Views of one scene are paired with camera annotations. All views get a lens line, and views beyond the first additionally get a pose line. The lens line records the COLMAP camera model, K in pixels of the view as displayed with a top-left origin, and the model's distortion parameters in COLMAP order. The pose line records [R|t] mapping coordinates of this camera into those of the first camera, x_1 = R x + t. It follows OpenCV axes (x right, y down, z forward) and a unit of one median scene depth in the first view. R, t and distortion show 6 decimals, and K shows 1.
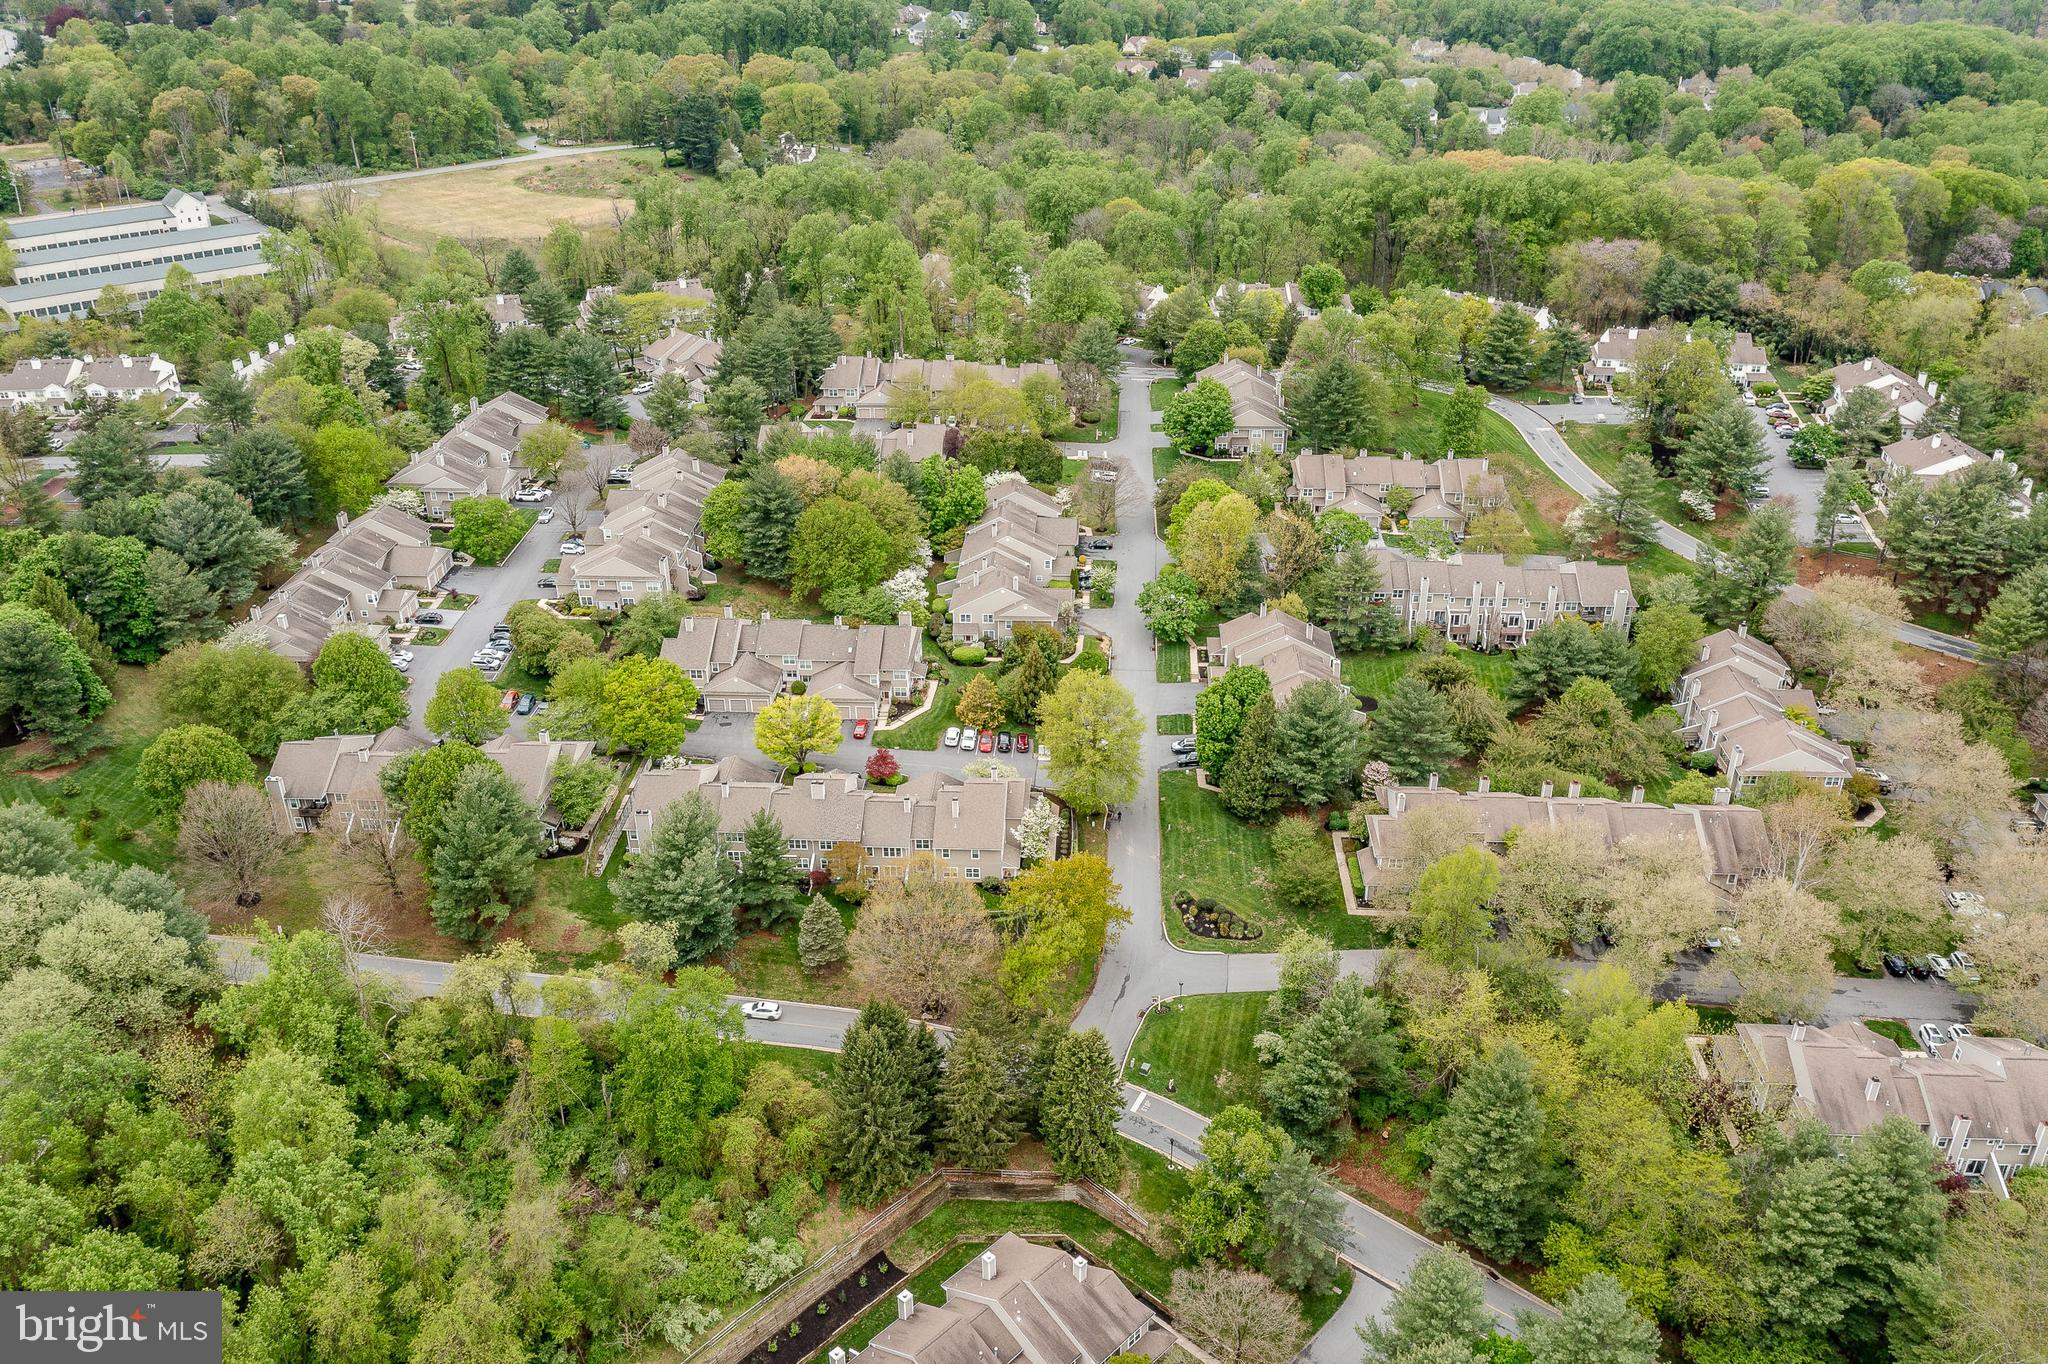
lens RADIAL K [[1631.3, 0, 1024.0], [0, 1631.3, 682.0], [0, 0, 1]] dist [-0.011802, 0.042432]
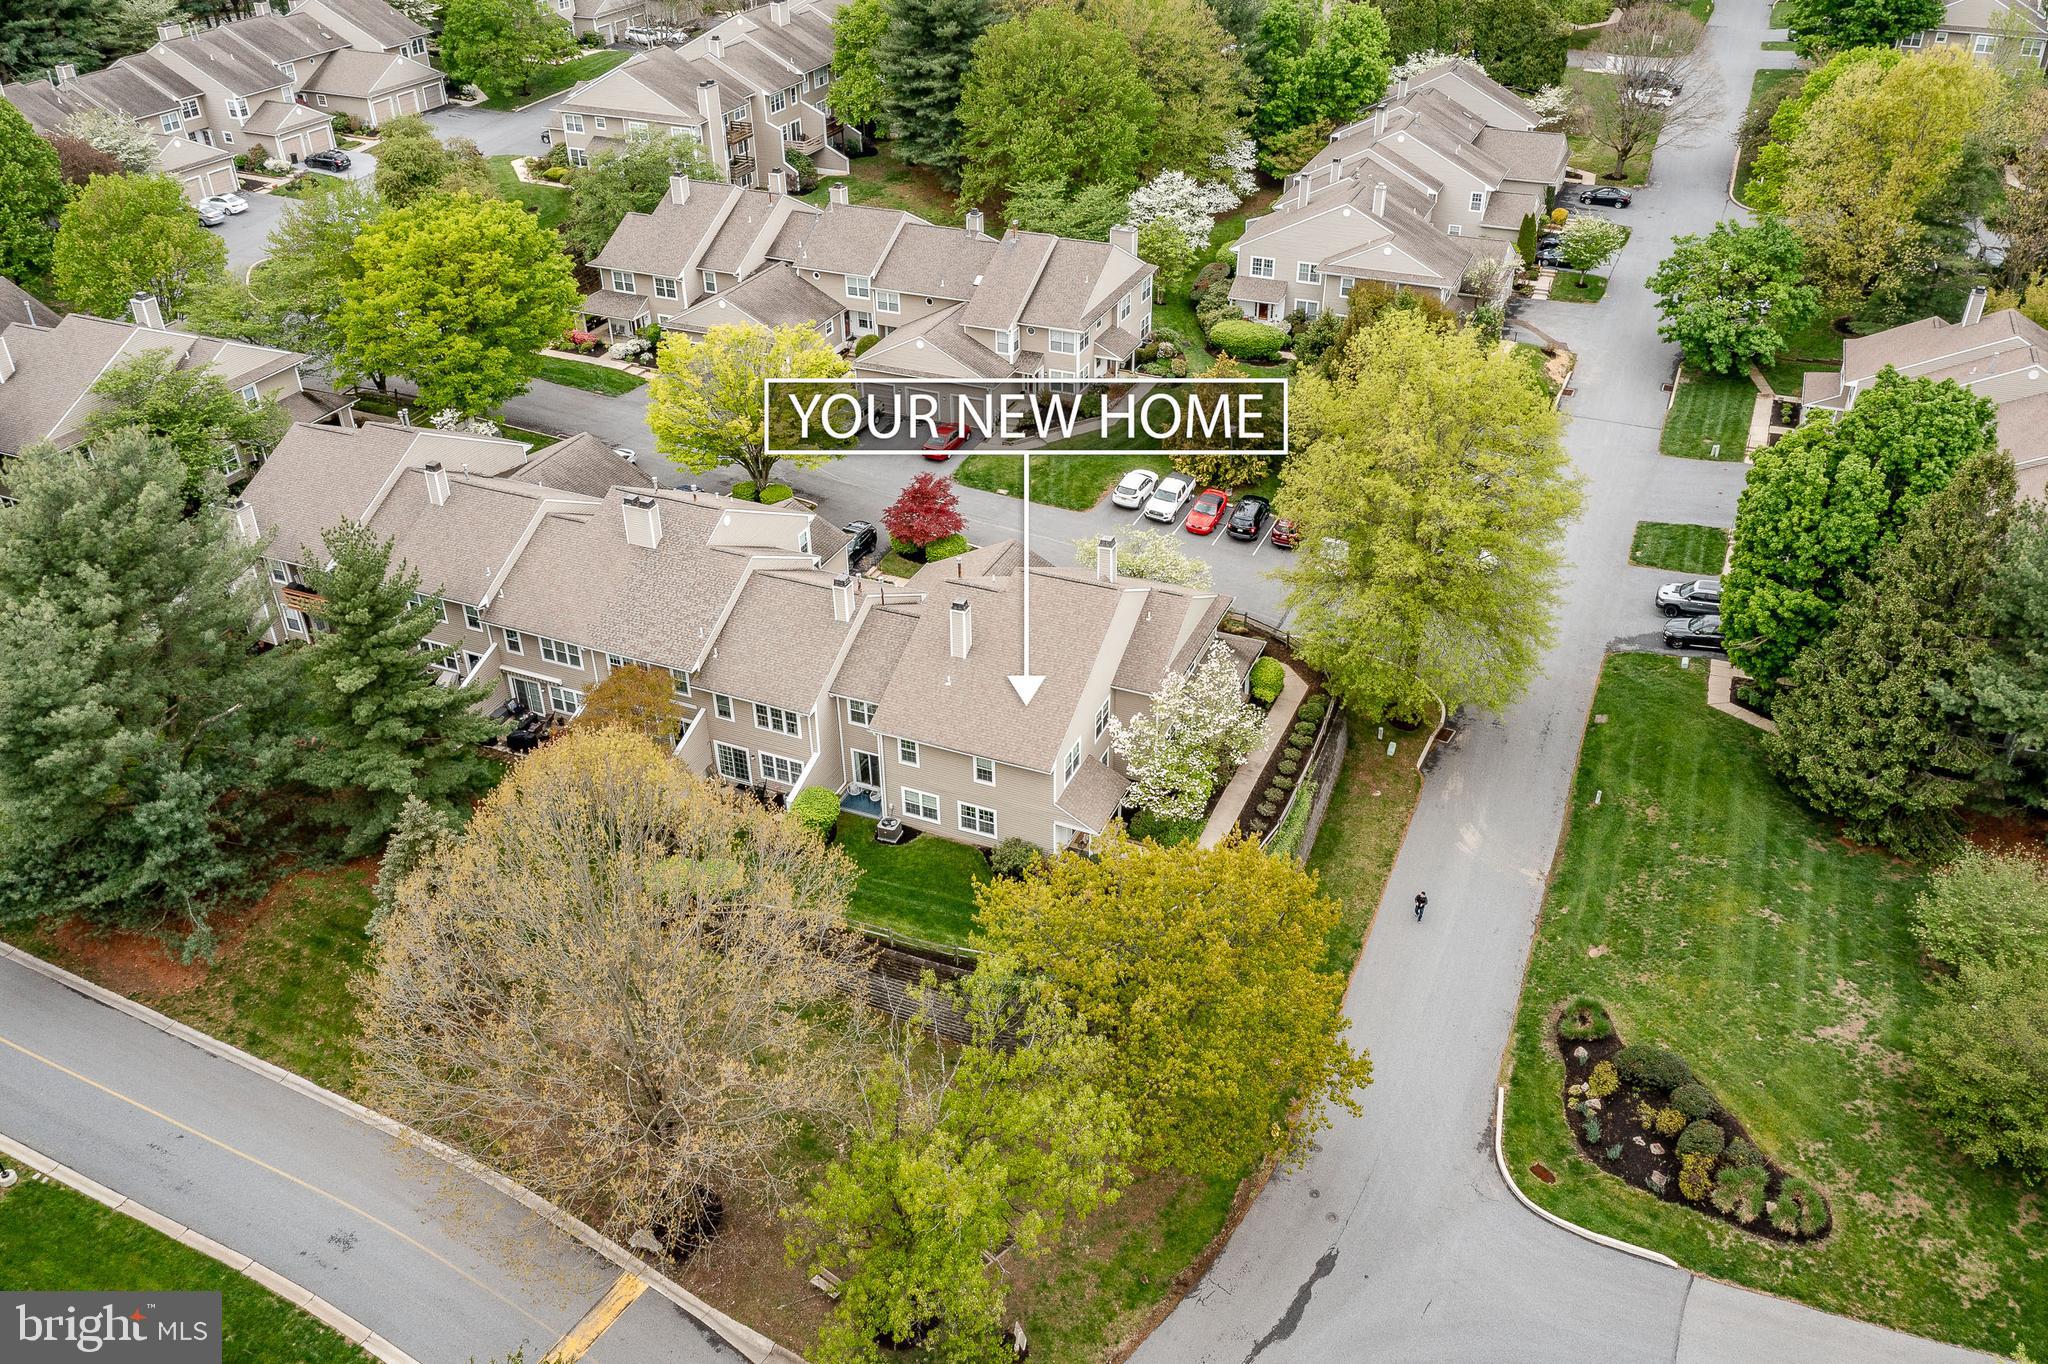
lens RADIAL K [[1631.3, 0, 1024.0], [0, 1631.3, 682.0], [0, 0, 1]] dist [-0.011802, 0.042432]
pose [[0.938384, 0.184256, -0.292379, 0.065779], [-0.157037, 0.980968, 0.114198, 0.039522], [0.307856, -0.061248, 0.949460, 0.576692]]
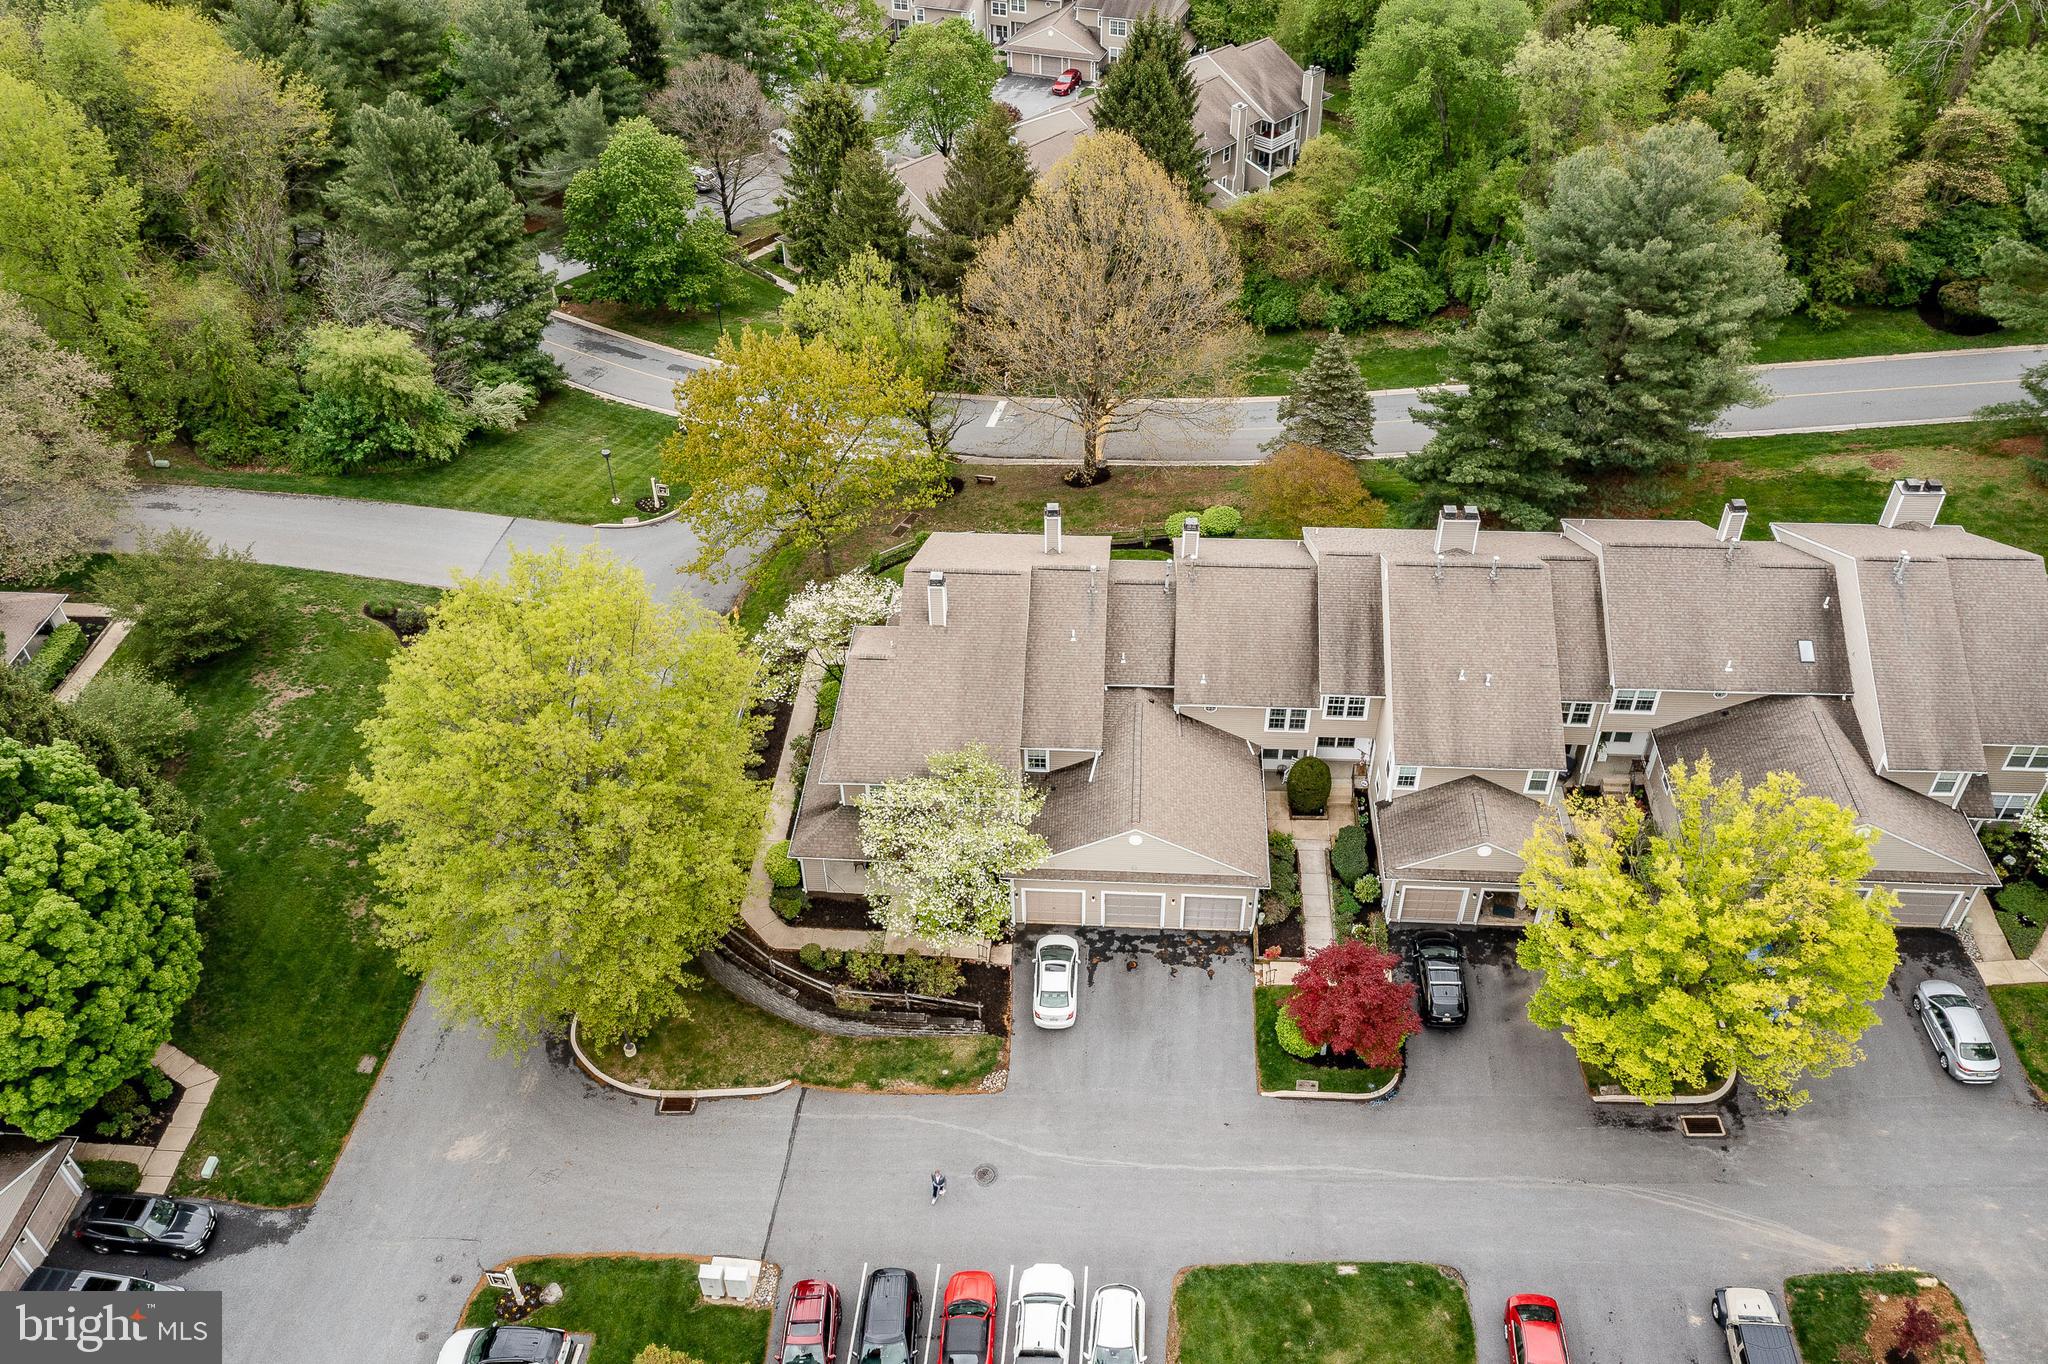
lens RADIAL K [[1631.3, 0, 1024.0], [0, 1631.3, 682.0], [0, 0, 1]] dist [-0.011802, 0.042432]
pose [[-0.999488, 0.016740, 0.027265, -0.038925], [0.031514, 0.368107, 0.929249, -0.210134], [0.005520, 0.929633, -0.368446, 1.003283]]
